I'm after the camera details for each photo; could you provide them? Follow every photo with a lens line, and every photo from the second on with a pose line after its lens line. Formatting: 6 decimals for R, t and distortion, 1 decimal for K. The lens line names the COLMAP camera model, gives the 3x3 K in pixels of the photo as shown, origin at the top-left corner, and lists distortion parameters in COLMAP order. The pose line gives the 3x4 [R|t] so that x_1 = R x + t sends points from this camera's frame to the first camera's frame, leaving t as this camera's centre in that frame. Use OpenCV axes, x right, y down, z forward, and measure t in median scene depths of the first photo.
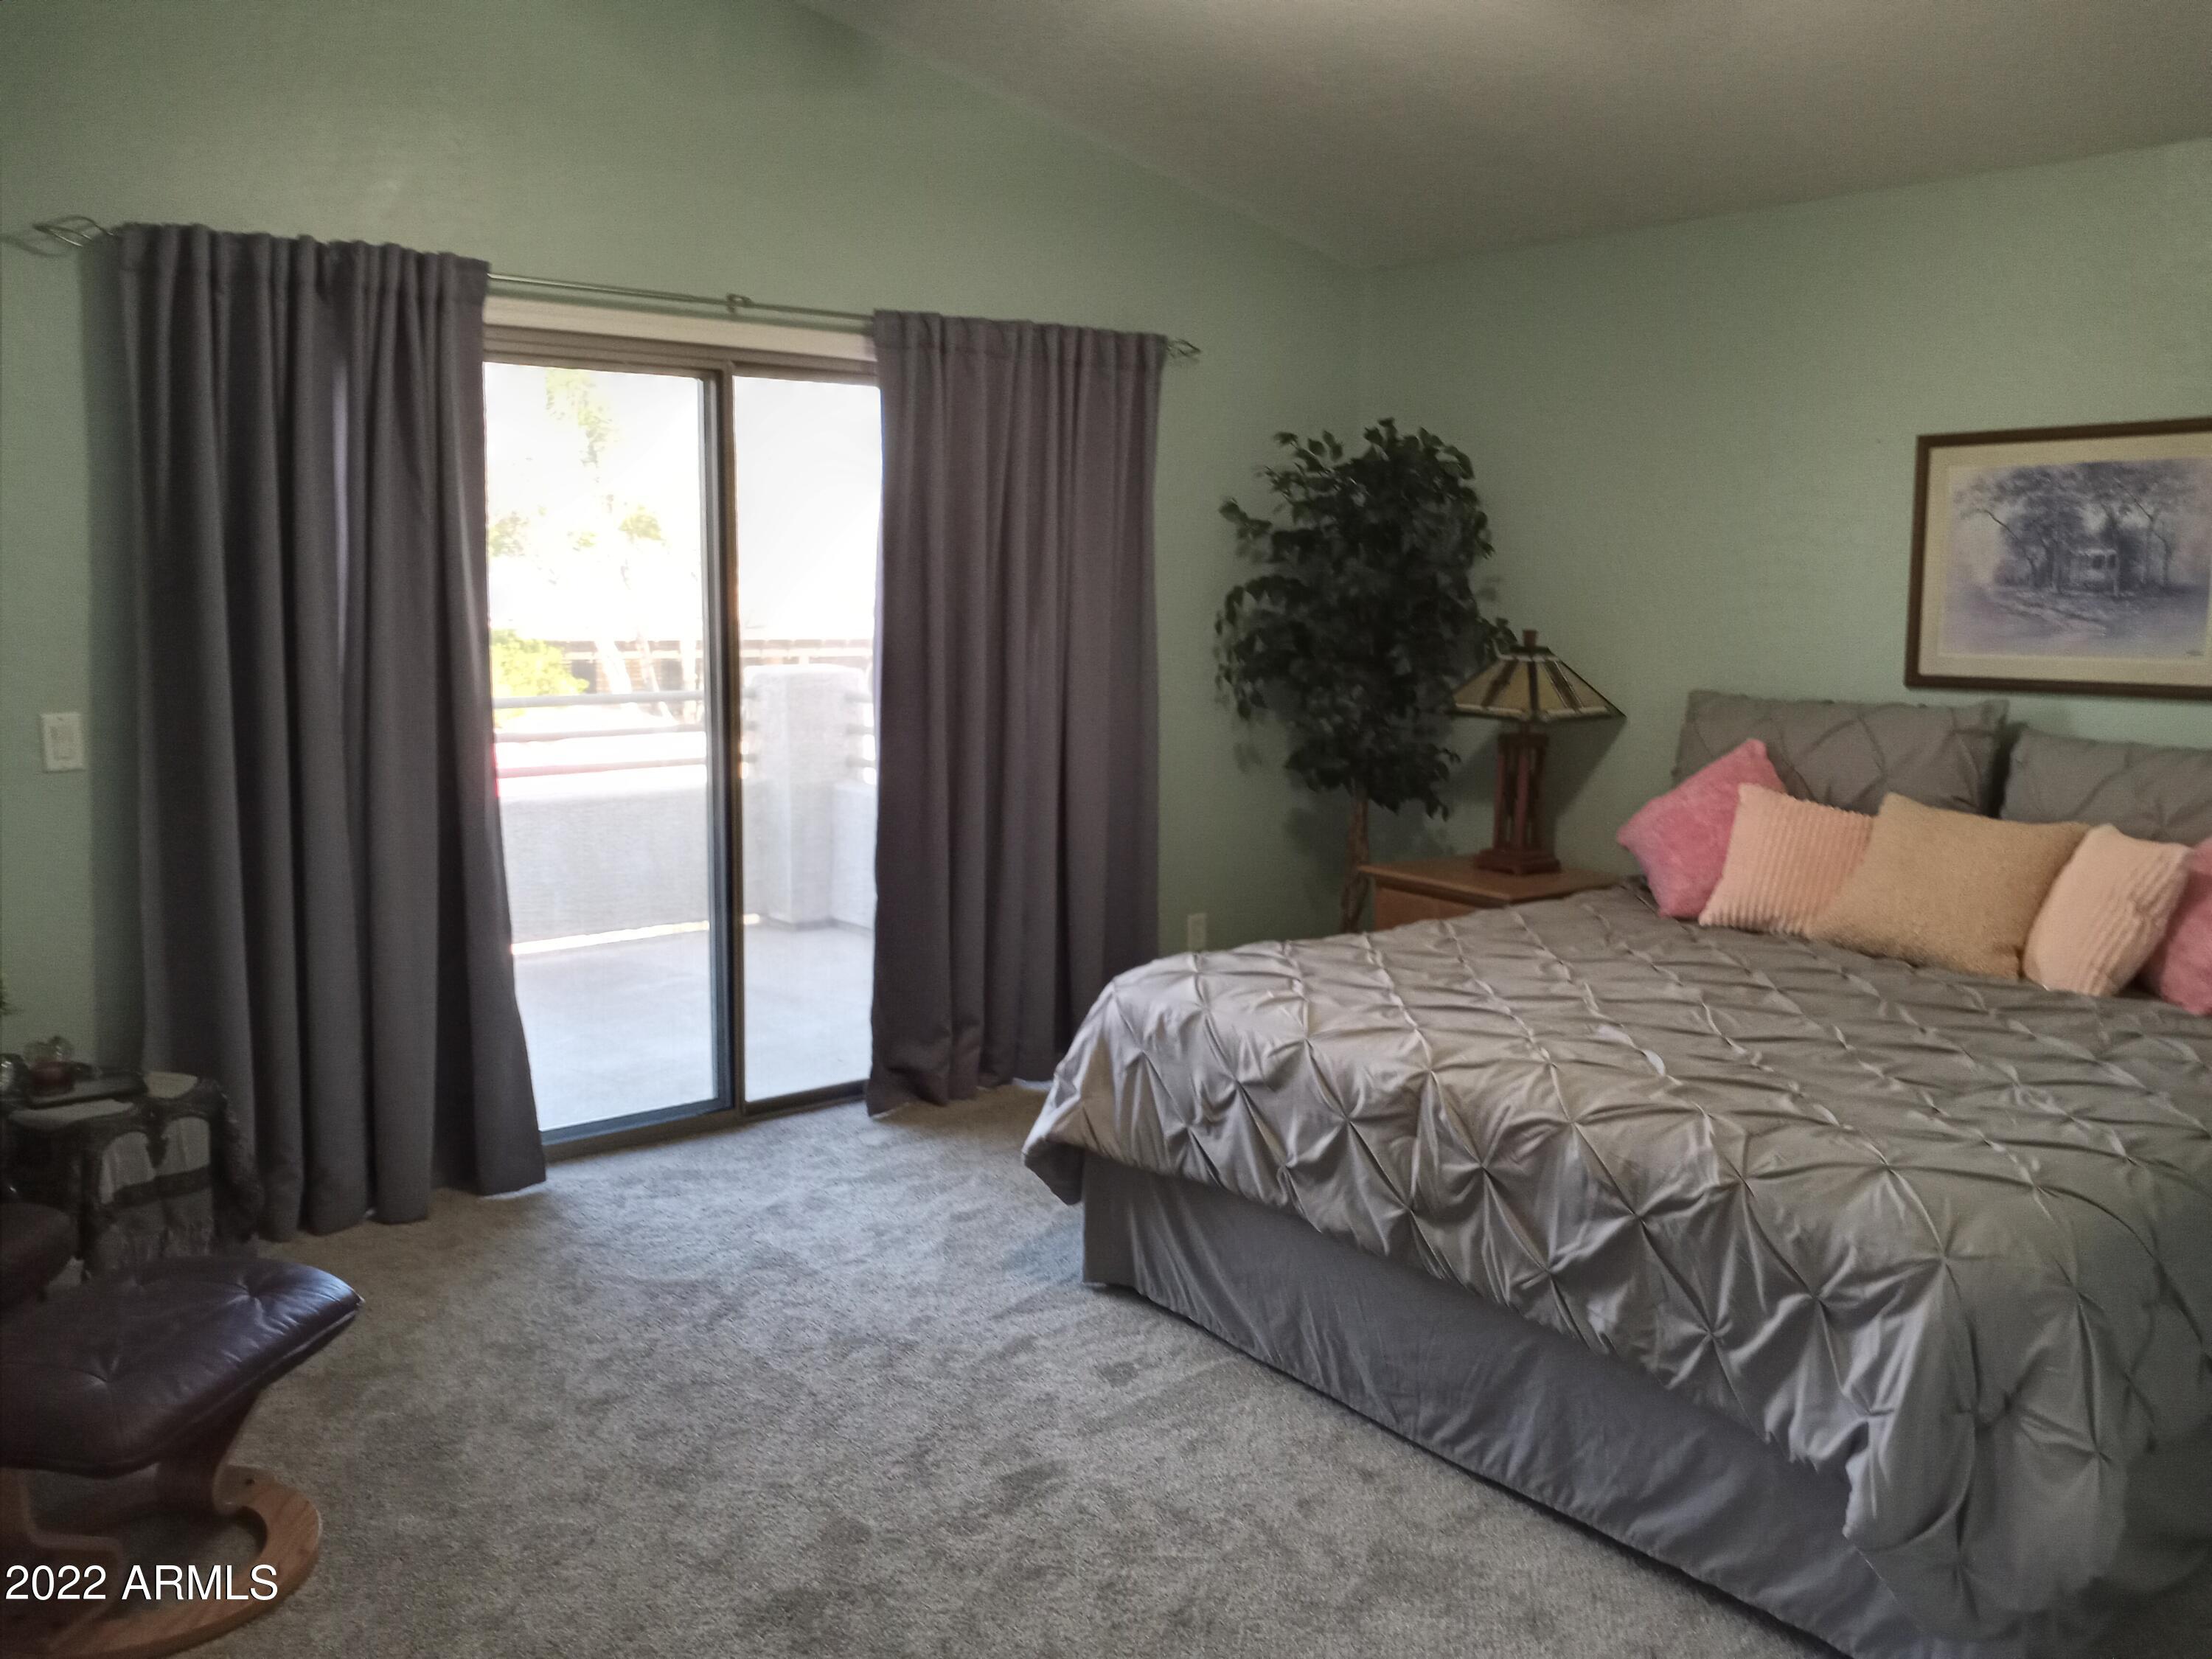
lens RADIAL K [[1776.5, 0, 1111.4], [0, 1776.5, 803.0], [0, 0, 1]] dist [0.108042, -0.125907]
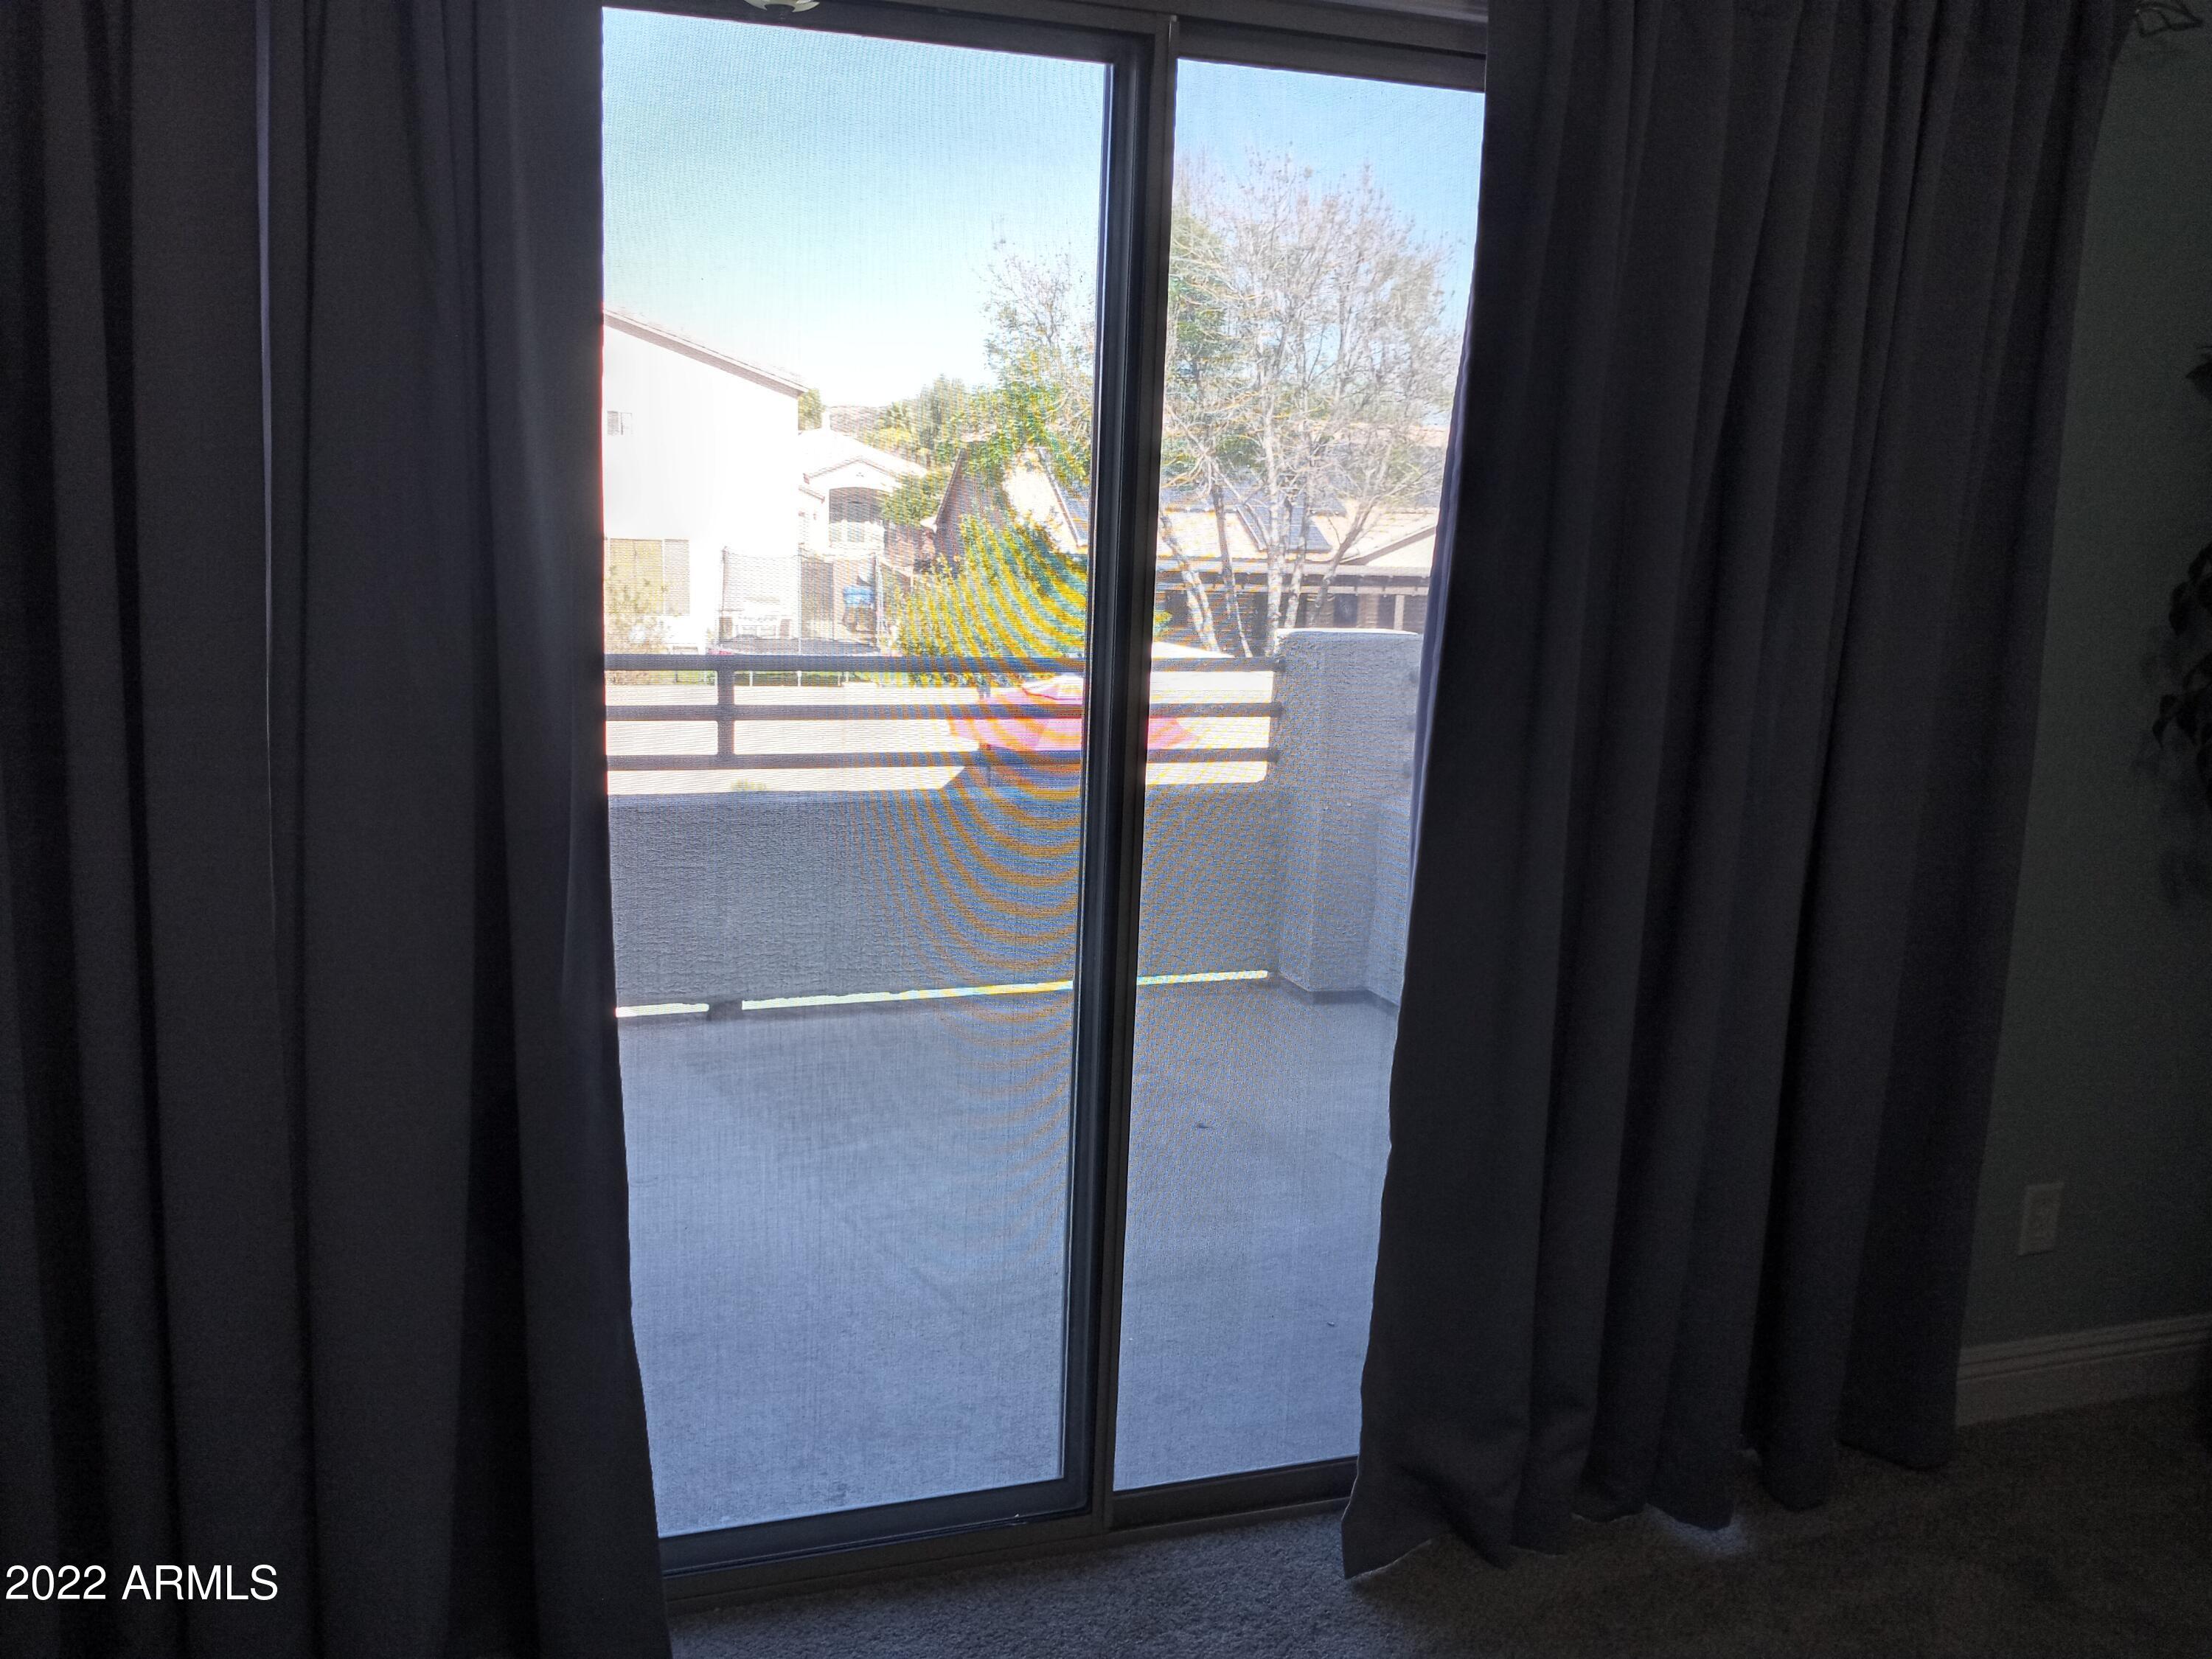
lens RADIAL K [[1776.5, 0, 1111.4], [0, 1776.5, 803.0], [0, 0, 1]] dist [0.108042, -0.125907]
pose [[0.943500, 0.085074, -0.320264, -0.052623], [-0.073507, 0.996136, 0.048060, -0.057361], [0.323116, -0.021803, 0.946108, 0.488228]]
